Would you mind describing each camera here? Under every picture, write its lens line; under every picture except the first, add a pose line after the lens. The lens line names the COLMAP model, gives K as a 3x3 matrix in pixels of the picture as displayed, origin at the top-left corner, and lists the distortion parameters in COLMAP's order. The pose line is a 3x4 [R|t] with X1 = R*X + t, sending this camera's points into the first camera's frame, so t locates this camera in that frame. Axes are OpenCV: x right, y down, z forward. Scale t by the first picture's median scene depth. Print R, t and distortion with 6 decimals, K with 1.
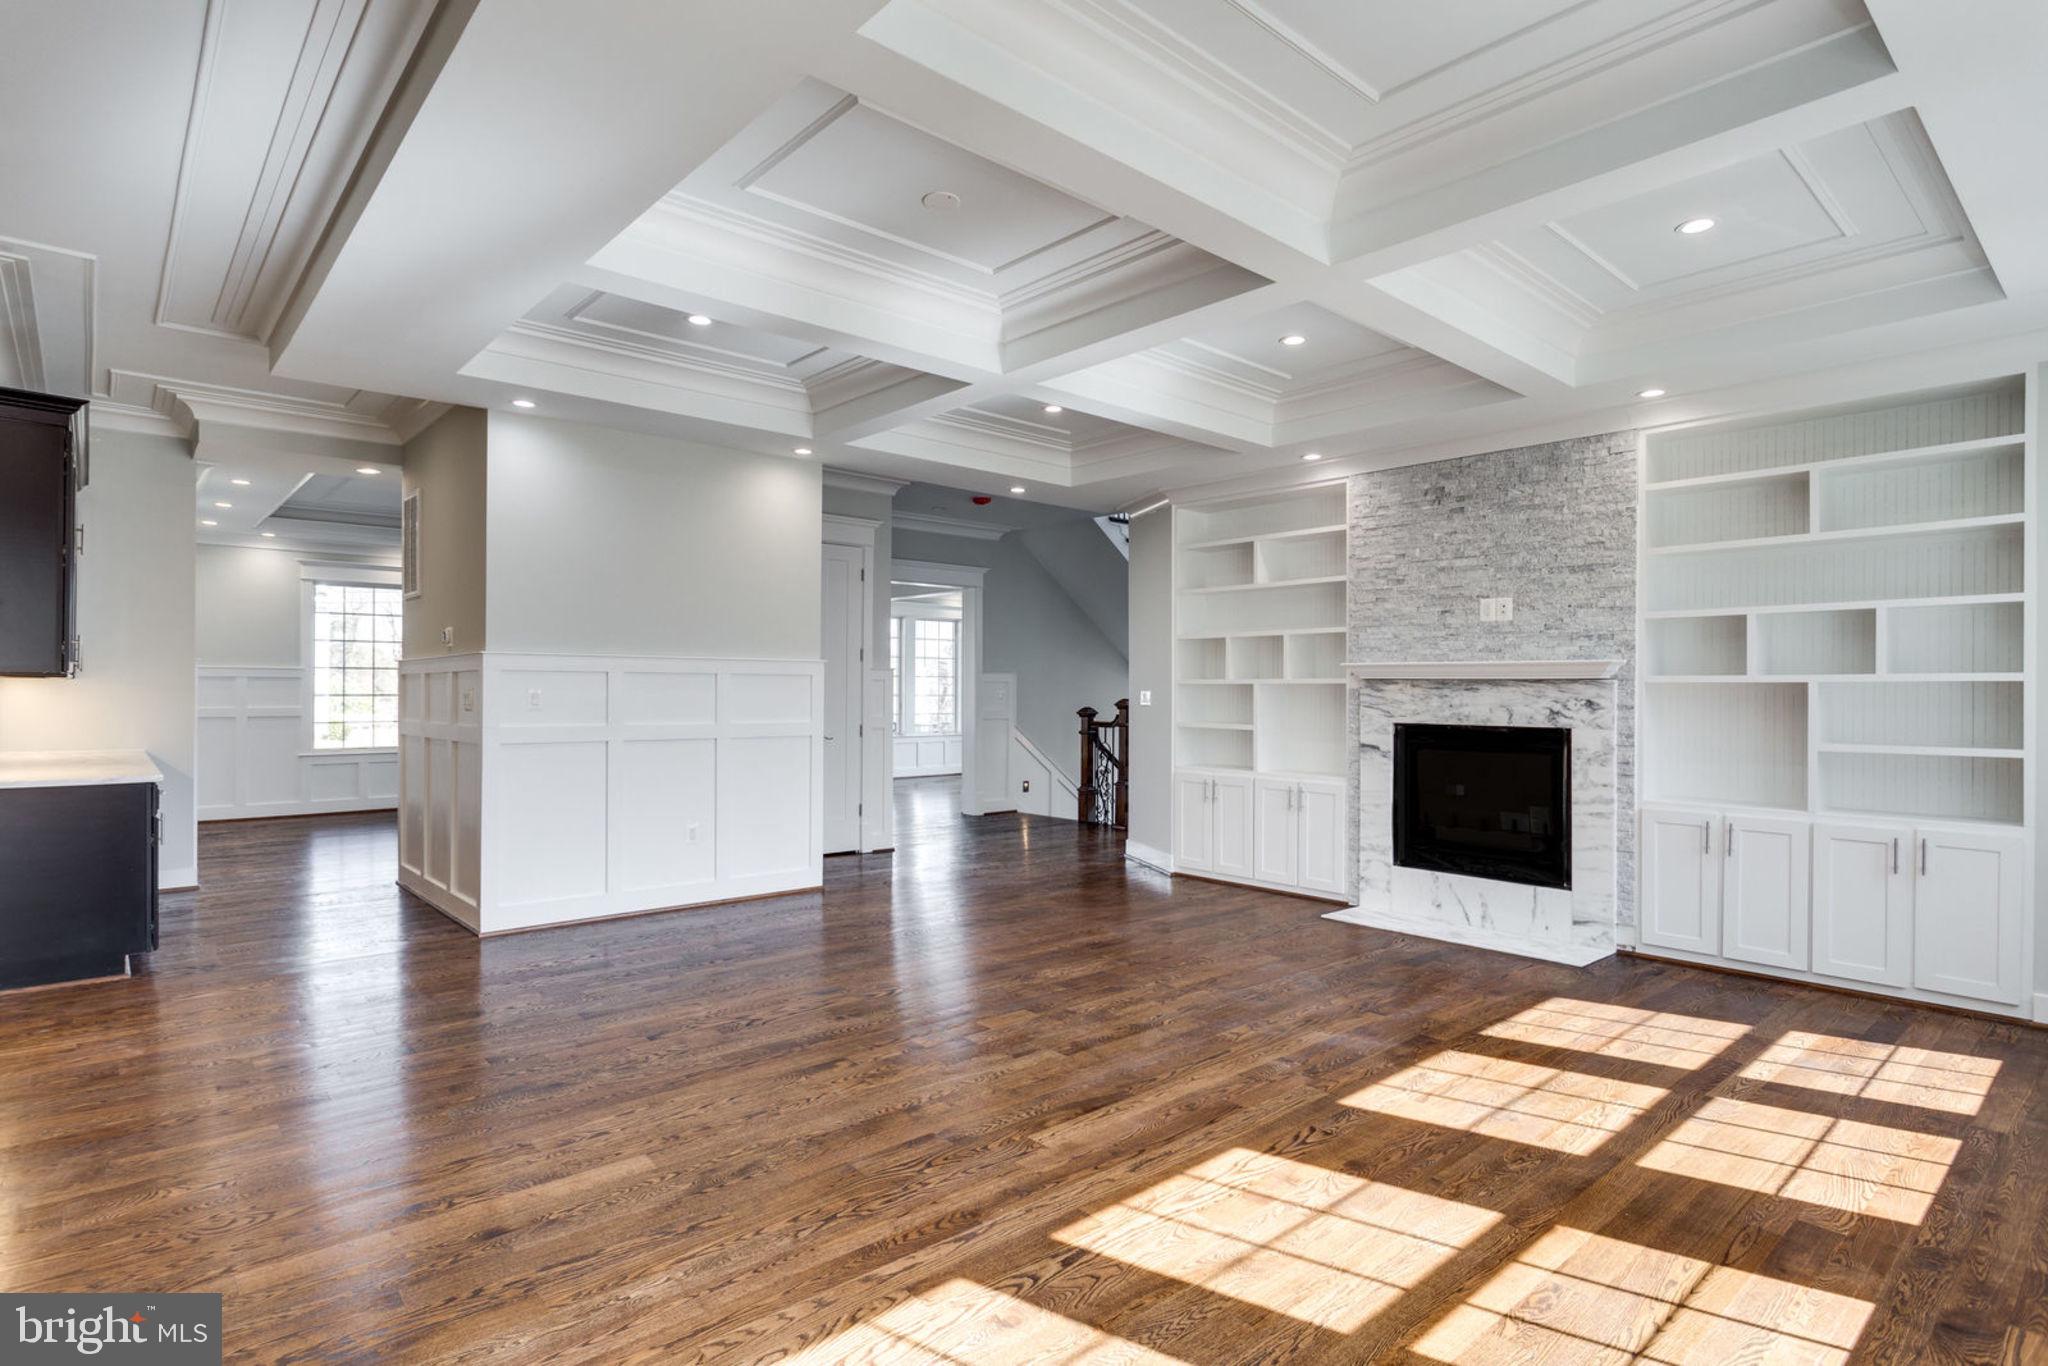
lens RADIAL K [[1044.7, 0, 1074.9], [0, 1044.7, 695.1], [0, 0, 1]] dist [-0.005871, 0.003857]
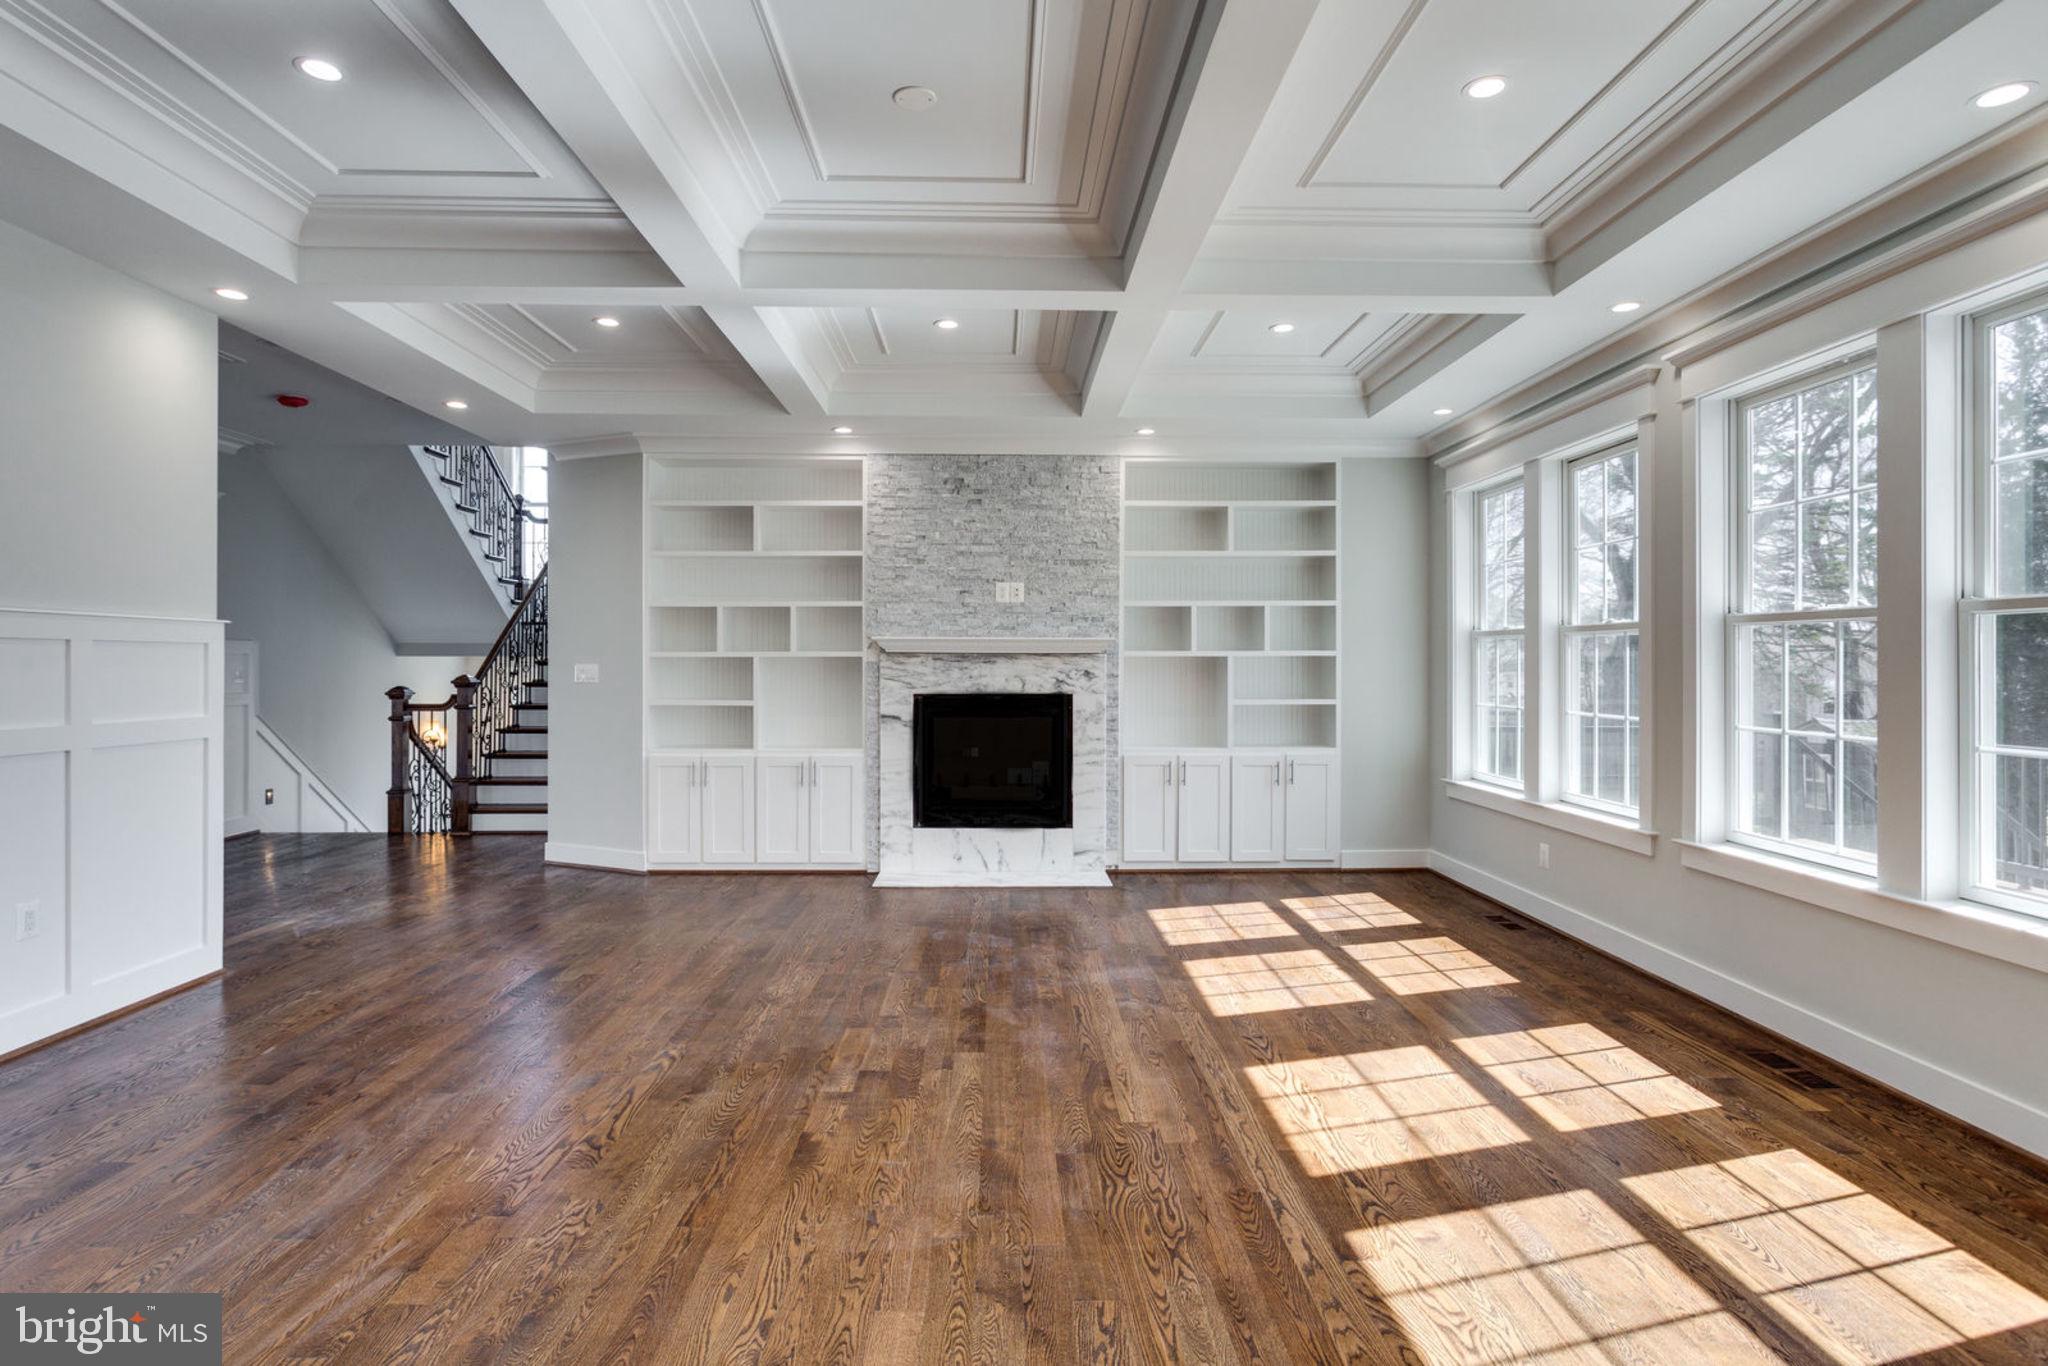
lens RADIAL K [[1044.7, 0, 1029.1], [0, 1044.7, 668.9], [0, 0, 1]] dist [-0.005871, 0.003857]
pose [[0.661056, -0.008172, 0.750292, -0.472634], [0.006794, 0.999965, 0.004906, -0.003551], [-0.750306, 0.001854, 0.661088, 0.238264]]
